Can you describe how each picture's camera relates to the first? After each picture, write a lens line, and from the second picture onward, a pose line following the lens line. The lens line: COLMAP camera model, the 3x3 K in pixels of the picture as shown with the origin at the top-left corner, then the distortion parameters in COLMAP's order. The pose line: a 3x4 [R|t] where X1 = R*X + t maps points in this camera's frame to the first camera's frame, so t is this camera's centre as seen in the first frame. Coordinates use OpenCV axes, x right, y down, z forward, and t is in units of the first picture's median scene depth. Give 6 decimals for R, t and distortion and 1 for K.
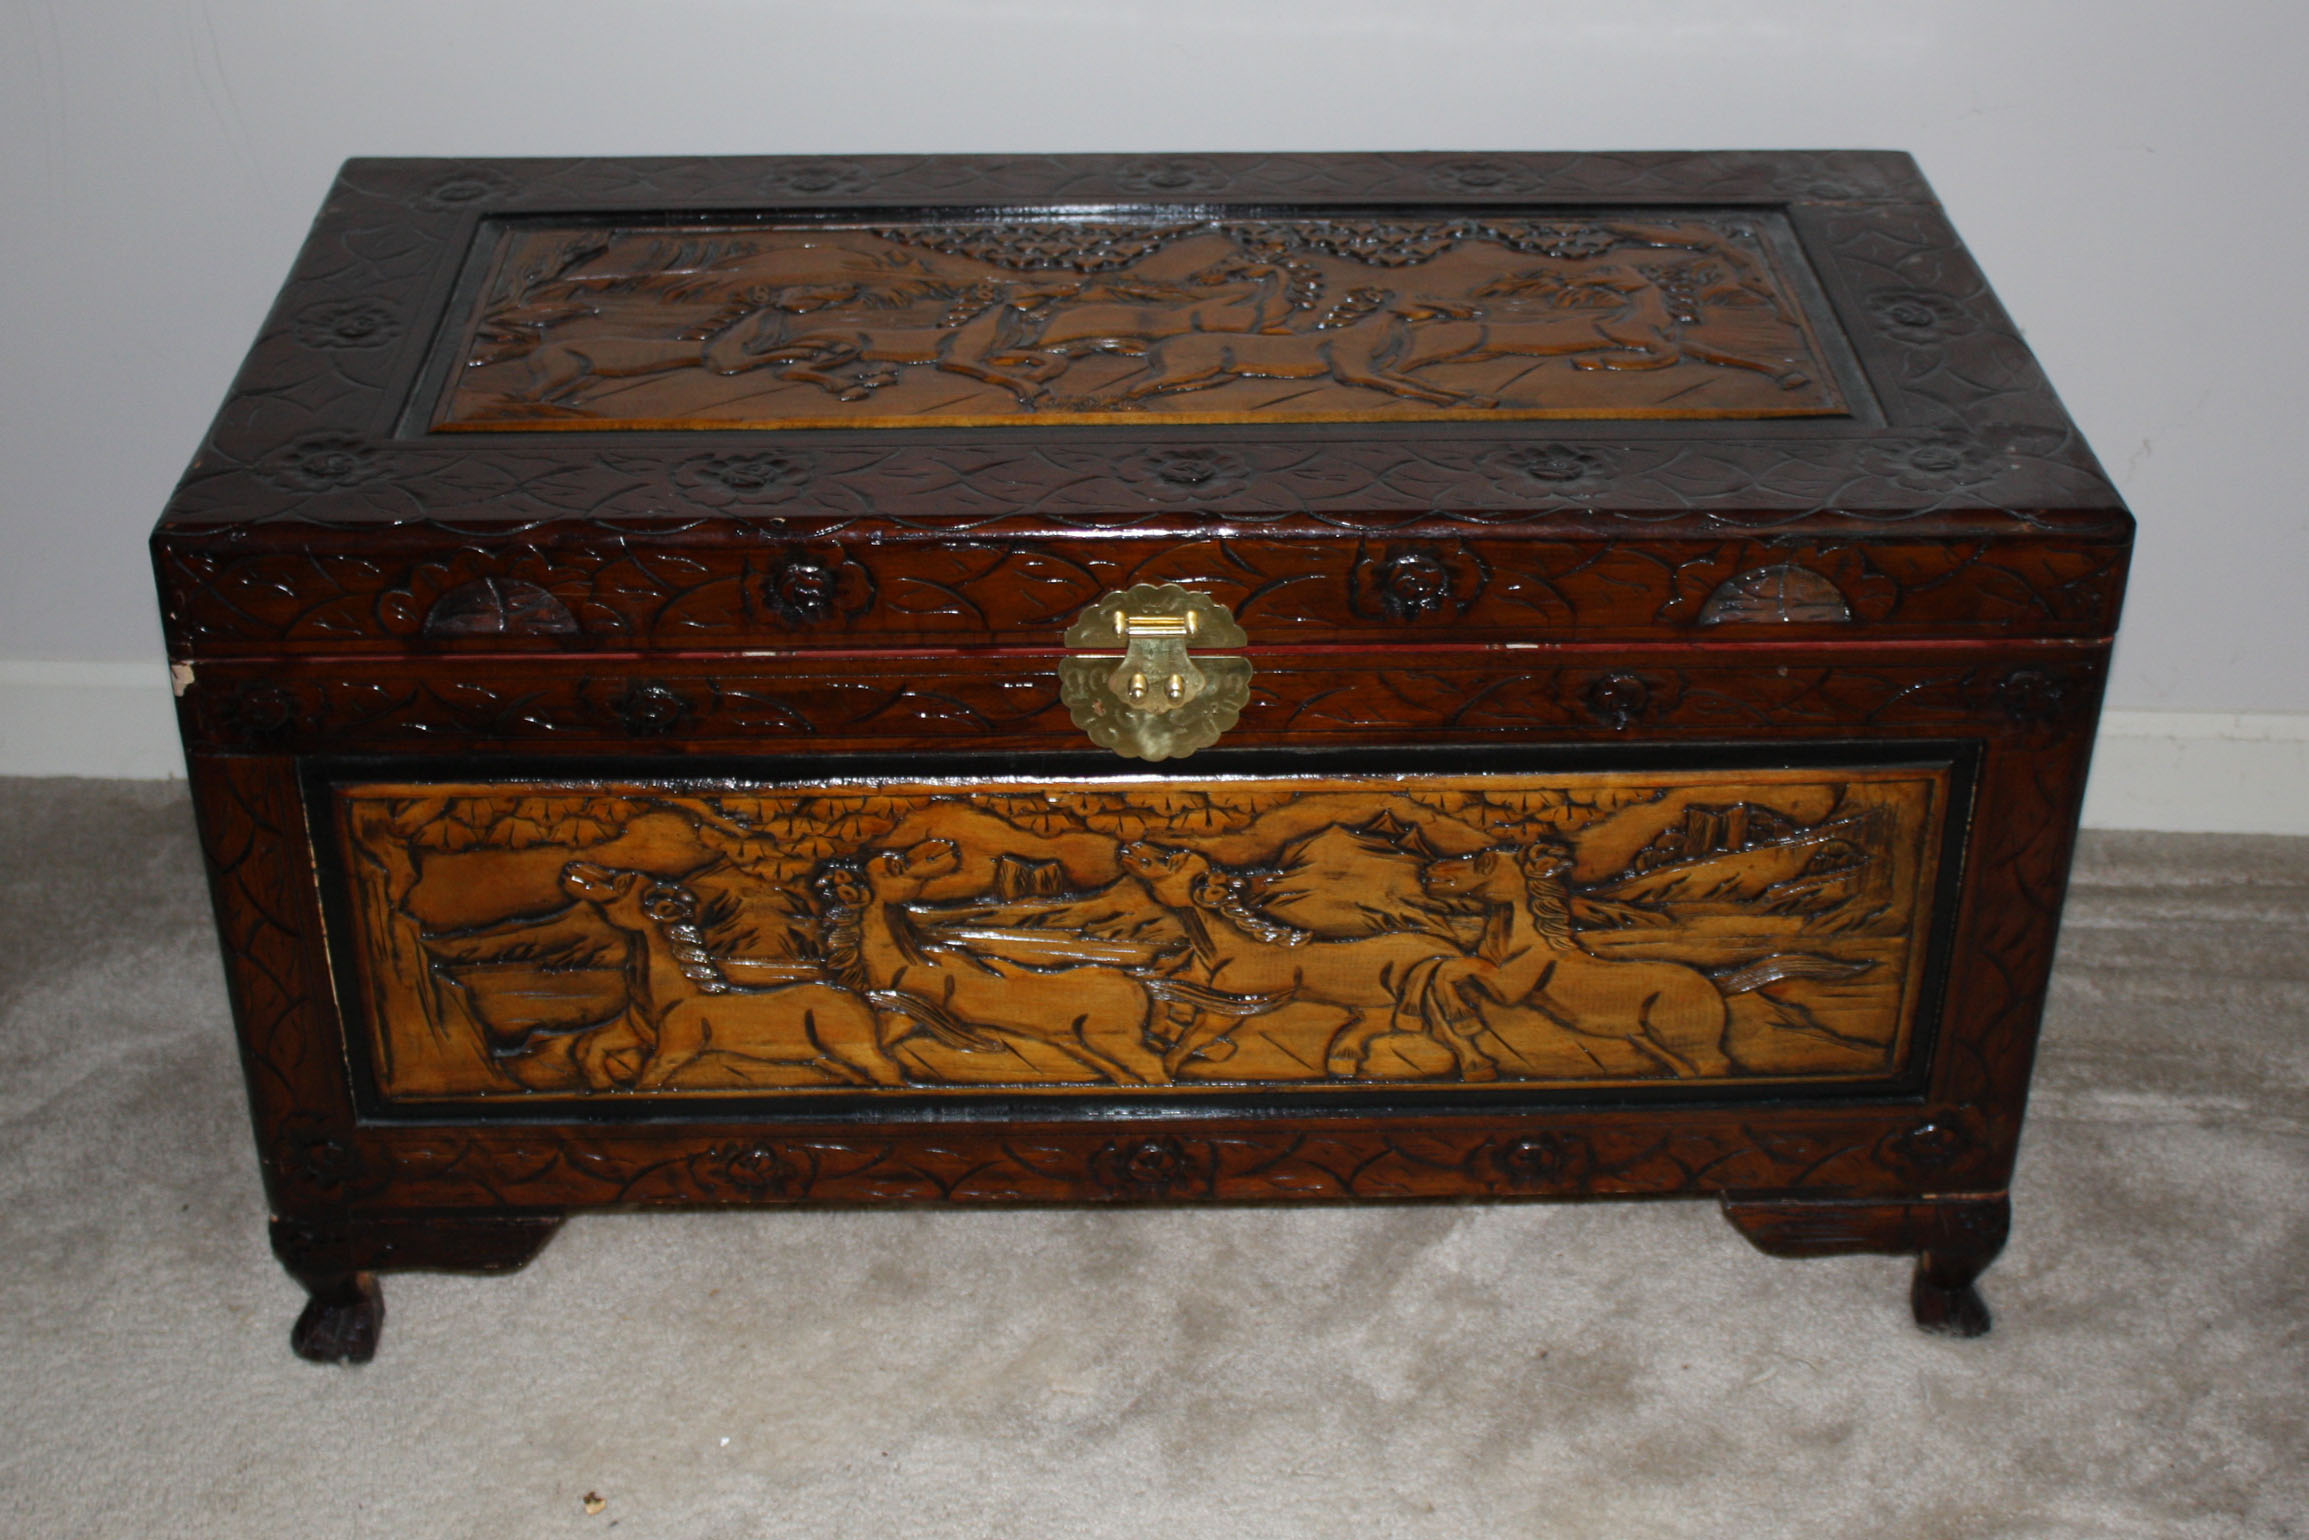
lens RADIAL K [[3123.1, 0, 1150.4], [0, 3123.1, 769.5], [0, 0, 1]] dist [-0.058321, 0.000000]
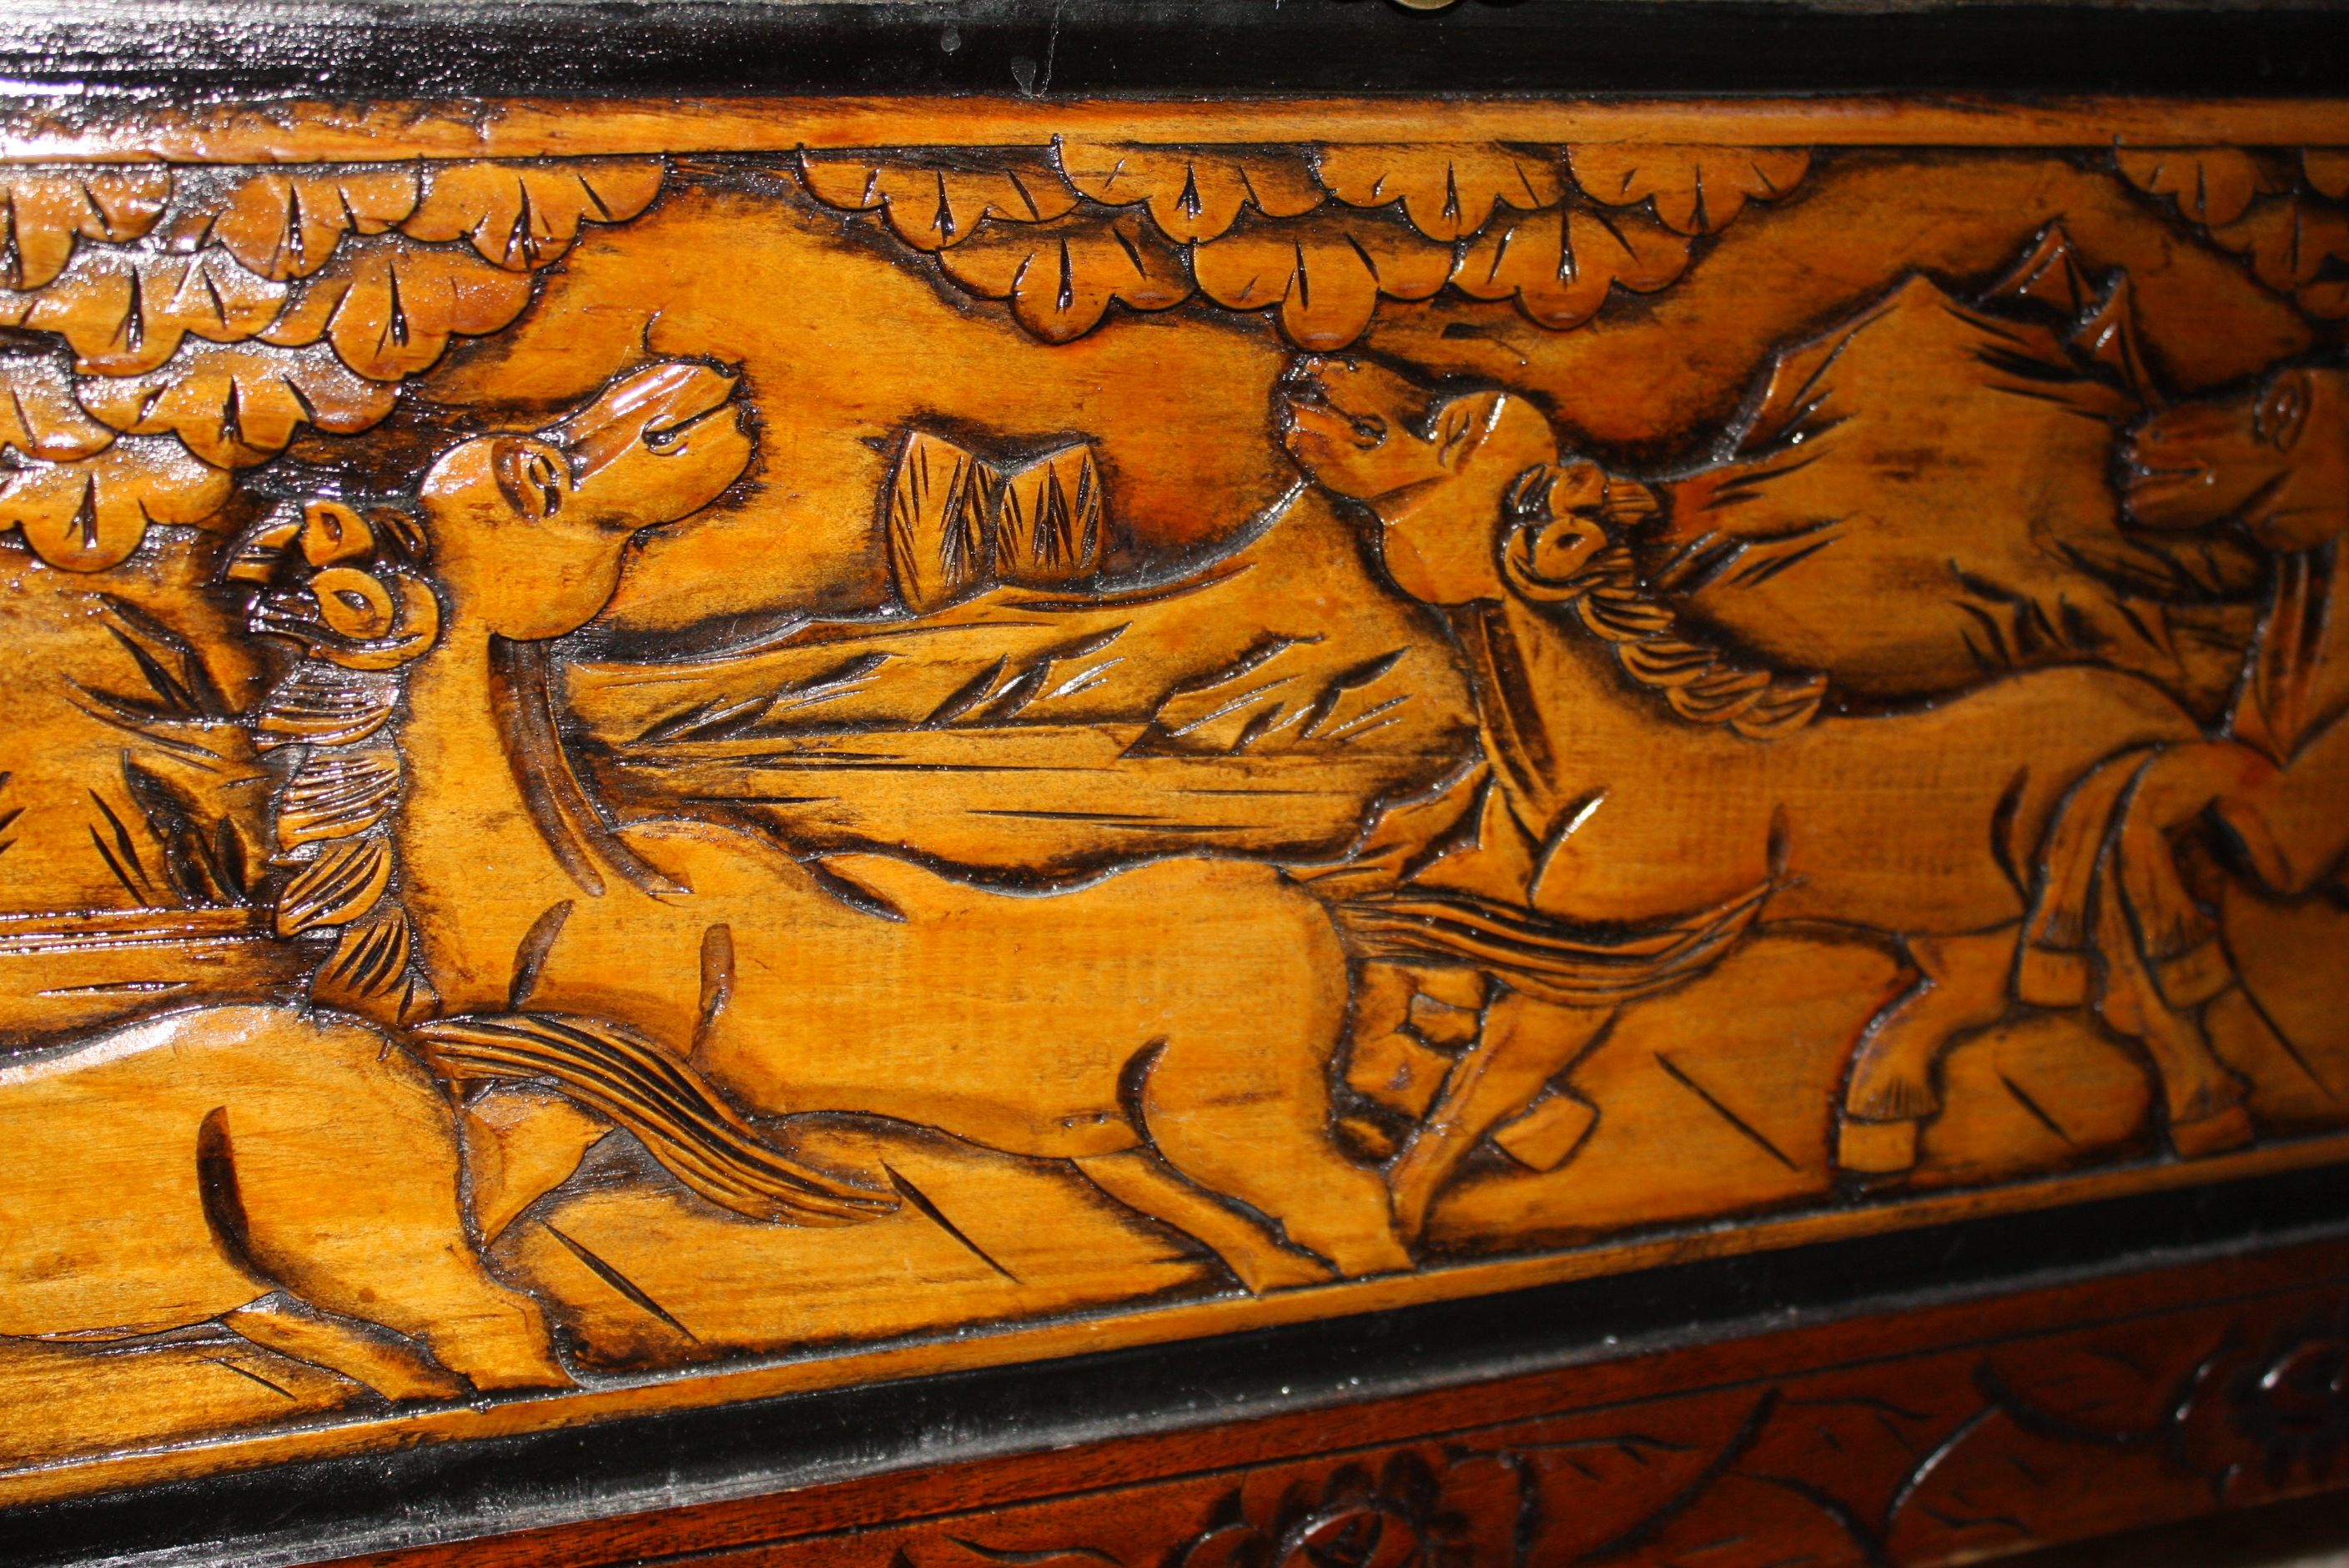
lens RADIAL K [[3050.8, 0, 1163.2], [0, 3050.8, 797.2], [0, 0, 1]] dist [-0.061696, 0.000000]
pose [[0.946140, -0.073987, 0.315190, -0.113442], [0.155392, 0.957849, -0.241616, 0.129196], [-0.284028, 0.277580, 0.917757, 0.731249]]
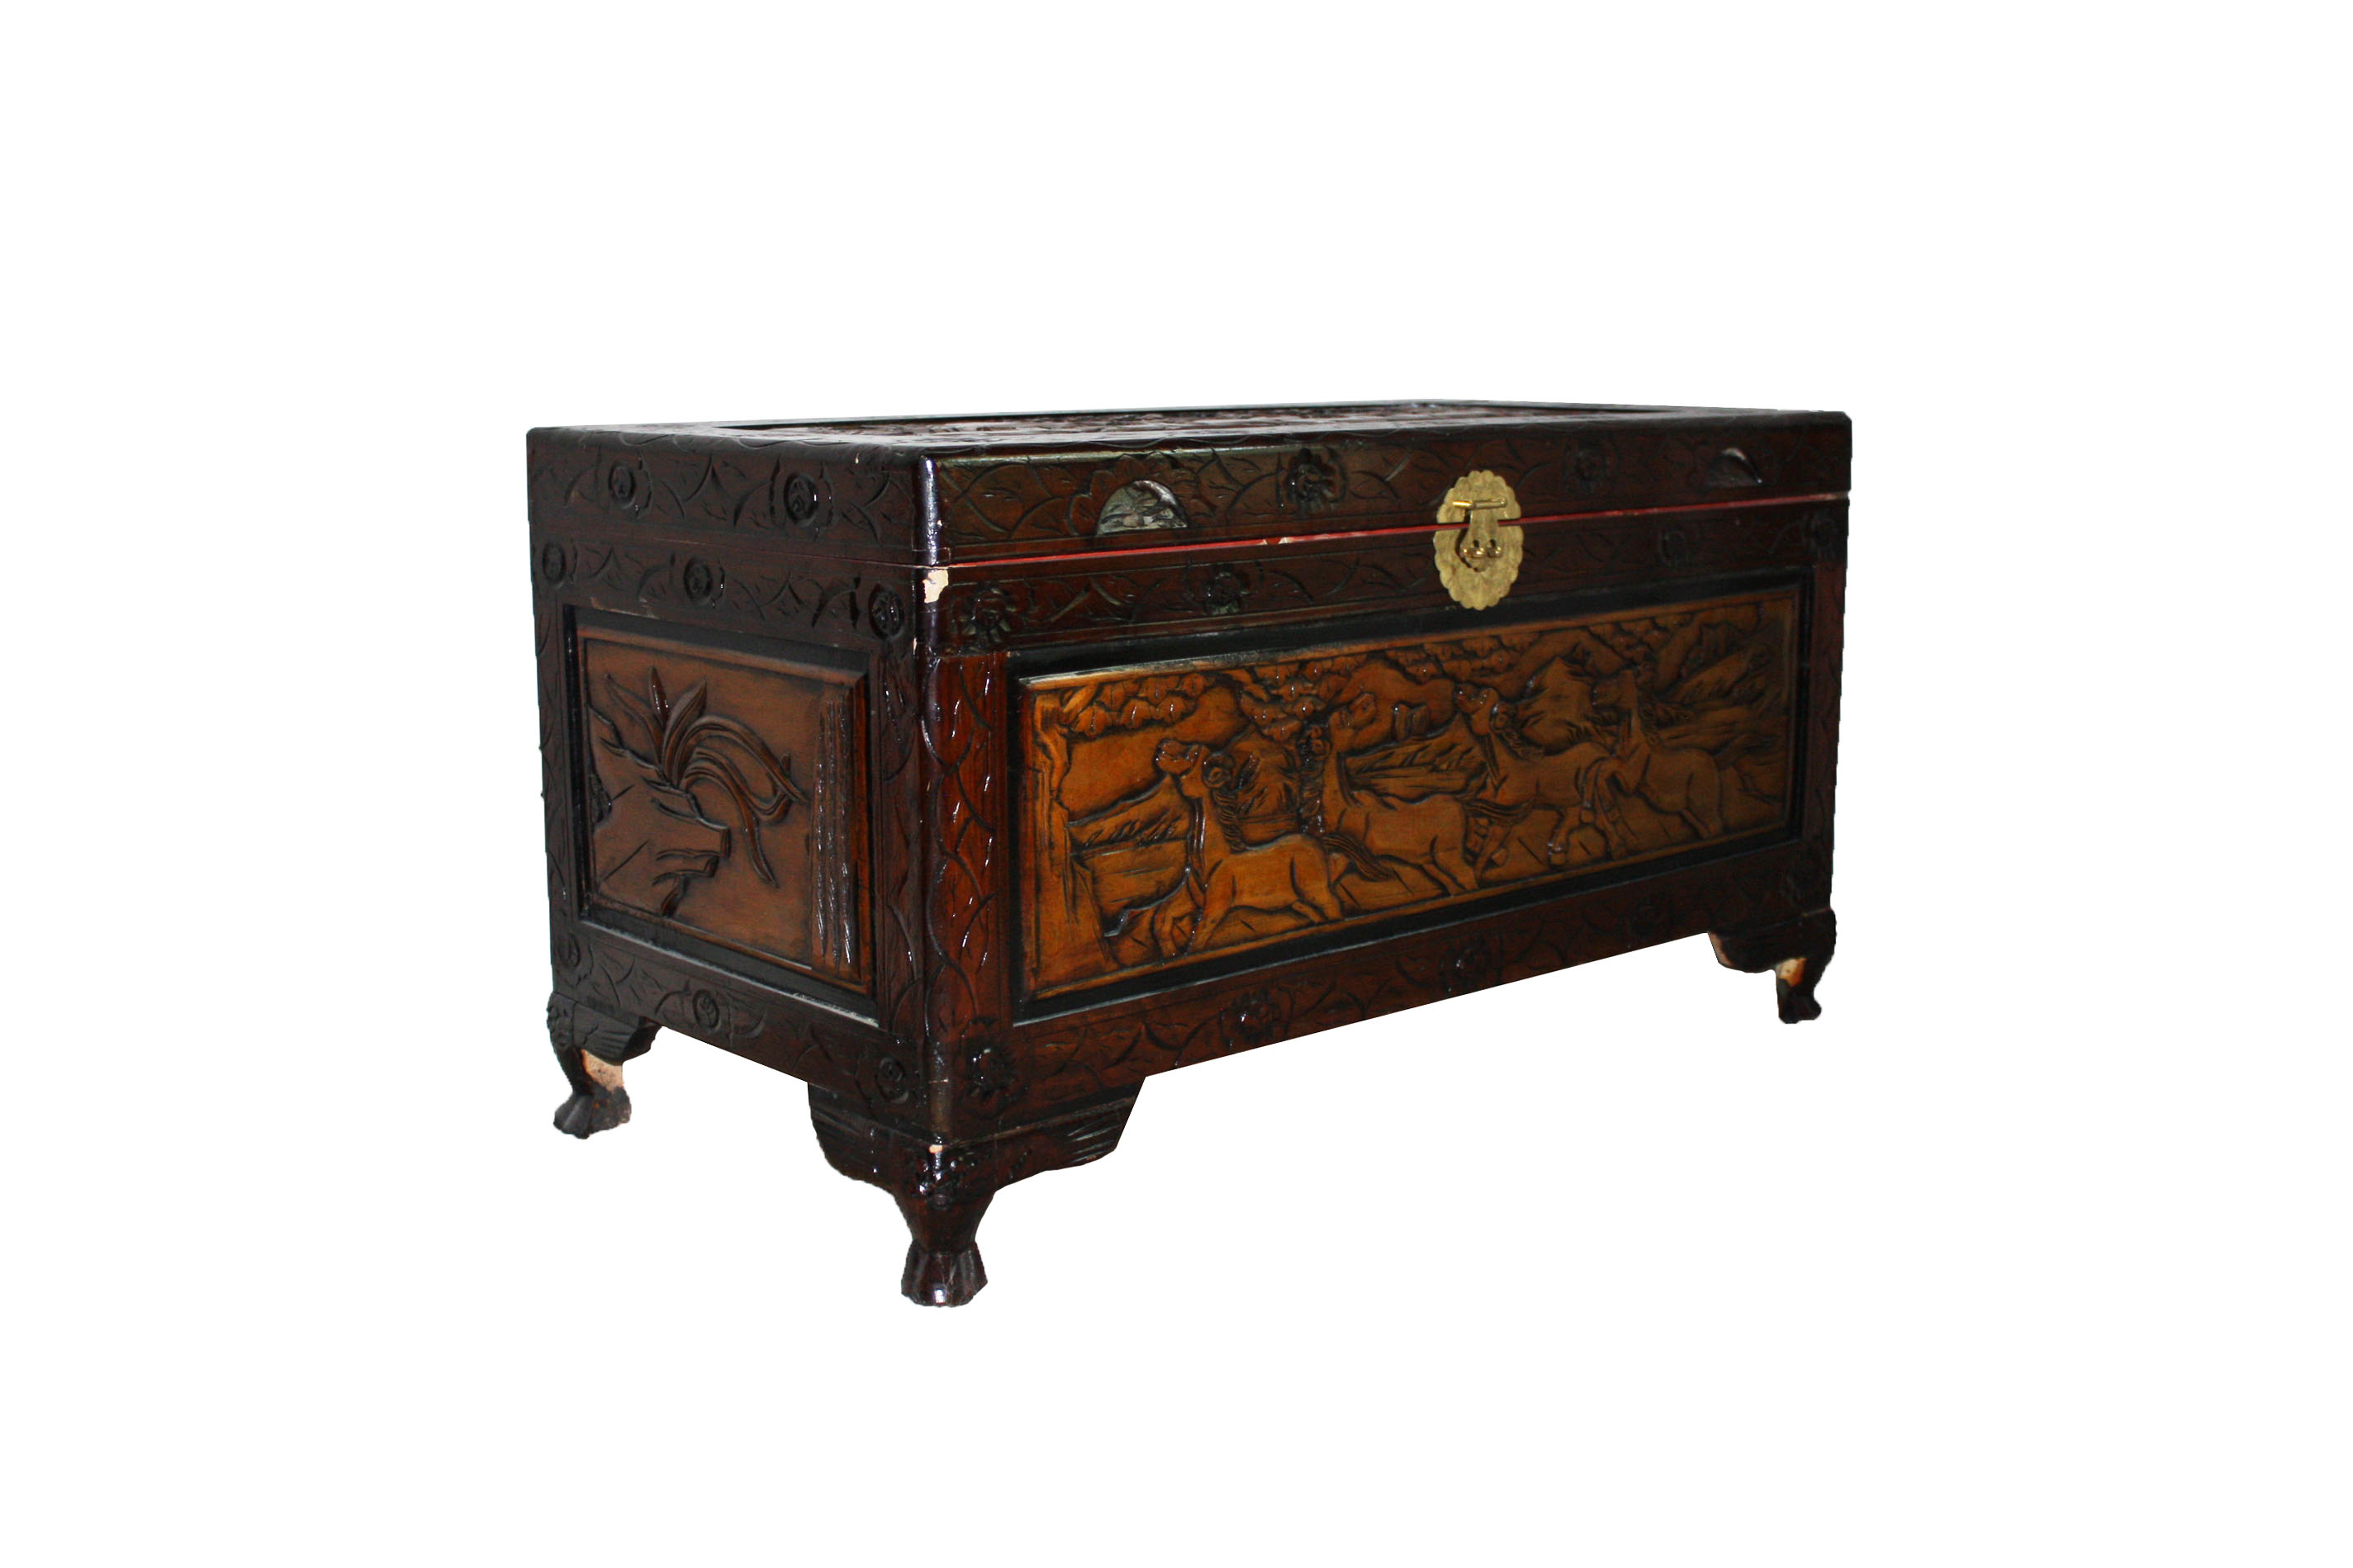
lens RADIAL K [[2531.1, 0, 1176.4], [0, 2531.1, 782.3], [0, 0, 1]] dist [-0.033711, 0.000000]
pose [[0.755144, -0.116874, 0.645057, -0.827204], [0.351634, 0.902664, -0.248097, 0.295229], [-0.553273, 0.414173, 0.722737, 0.258105]]
